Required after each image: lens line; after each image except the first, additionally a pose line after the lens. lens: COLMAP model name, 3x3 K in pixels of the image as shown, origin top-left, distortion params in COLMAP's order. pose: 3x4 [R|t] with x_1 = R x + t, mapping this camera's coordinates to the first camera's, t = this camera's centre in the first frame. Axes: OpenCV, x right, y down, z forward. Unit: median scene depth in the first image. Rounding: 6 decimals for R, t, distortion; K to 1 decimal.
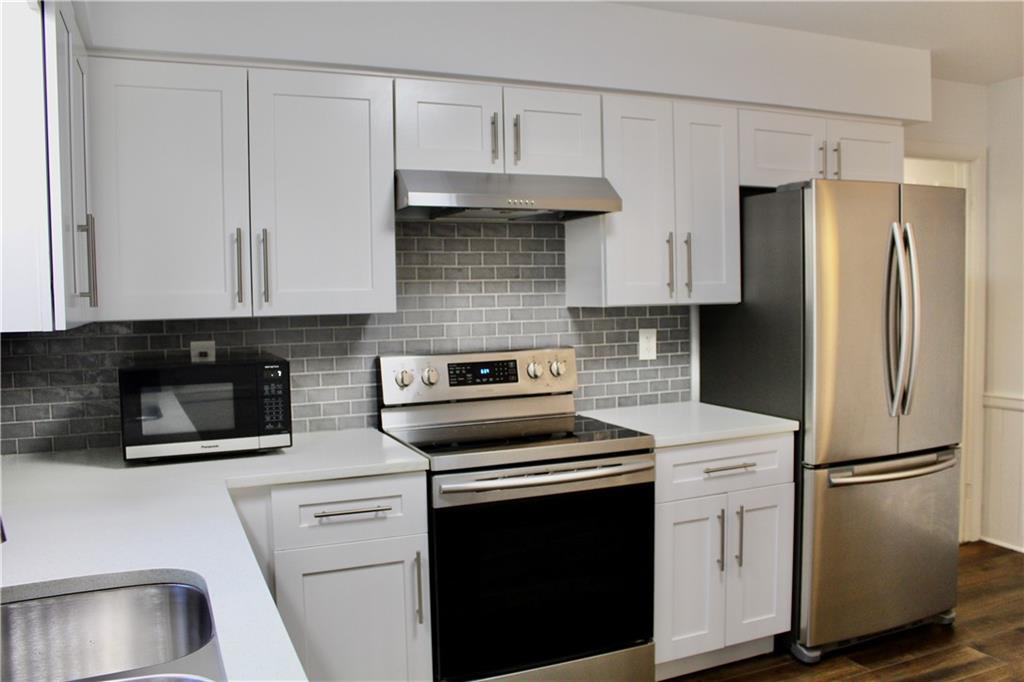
lens RADIAL K [[843.9, 0, 515.7], [0, 843.9, 350.9], [0, 0, 1]] dist [-0.164659, 0.141726]
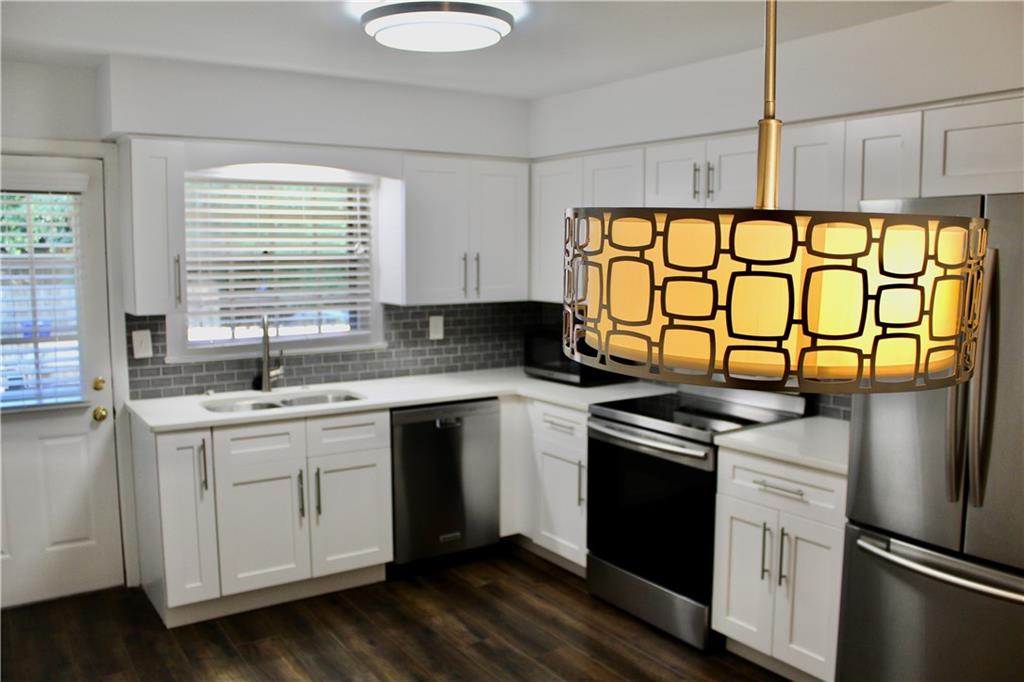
lens RADIAL K [[843.9, 0, 515.7], [0, 843.9, 350.9], [0, 0, 1]] dist [-0.164659, 0.141726]
pose [[0.179676, 0.133534, -0.974621, 1.162655], [-0.069319, 0.990000, 0.122862, -0.129246], [0.981281, 0.045484, 0.187135, 0.473301]]
